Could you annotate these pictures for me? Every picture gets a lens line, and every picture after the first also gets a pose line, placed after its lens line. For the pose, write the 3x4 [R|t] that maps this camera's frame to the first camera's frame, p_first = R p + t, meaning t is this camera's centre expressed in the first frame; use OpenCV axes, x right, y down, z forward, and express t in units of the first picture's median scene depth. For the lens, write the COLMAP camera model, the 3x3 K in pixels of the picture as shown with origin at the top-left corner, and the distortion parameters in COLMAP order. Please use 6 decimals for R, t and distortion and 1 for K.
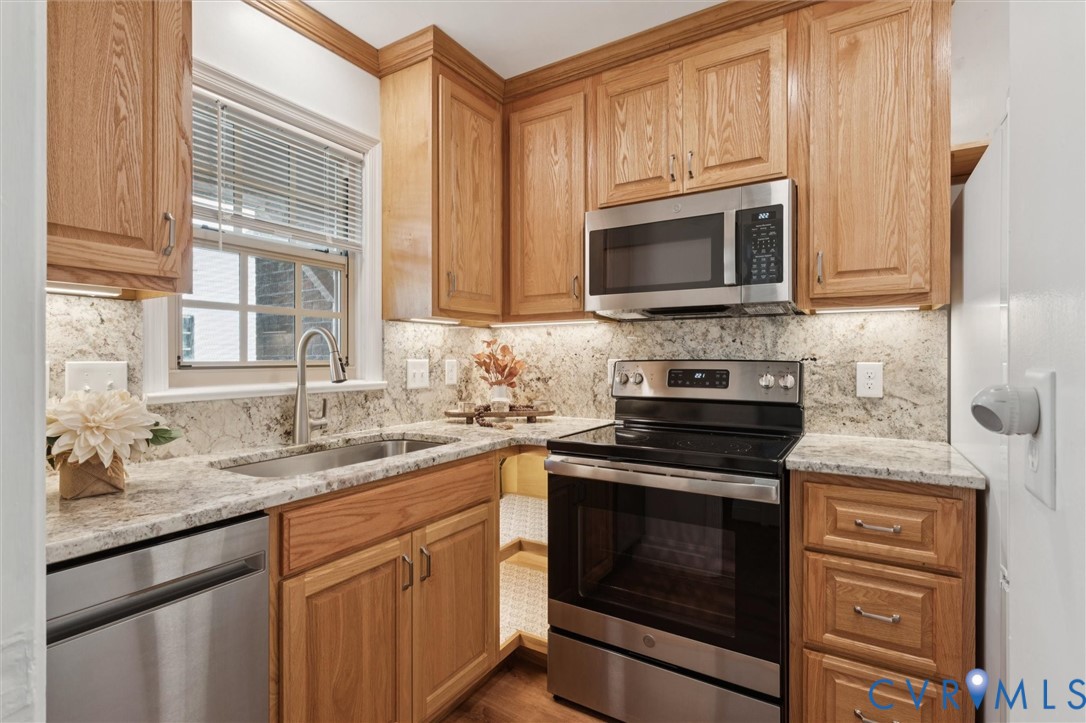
lens RADIAL K [[516.1, 0, 543.0], [0, 516.1, 361.5], [0, 0, 1]] dist [-0.000801, 0.000054]
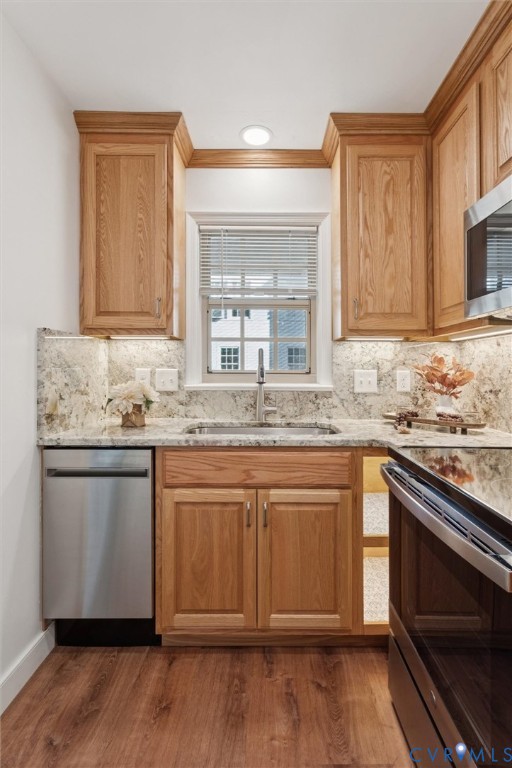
lens RADIAL K [[365.0, 0, 255.1], [0, 365.0, 369.9], [0, 0, 1]] dist [-0.000801, 0.000054]
pose [[0.527639, 0.003896, -0.849460, 0.446430], [-0.012787, 0.999913, -0.003356, 0.002448], [0.849373, 0.012633, 0.527642, 0.338943]]
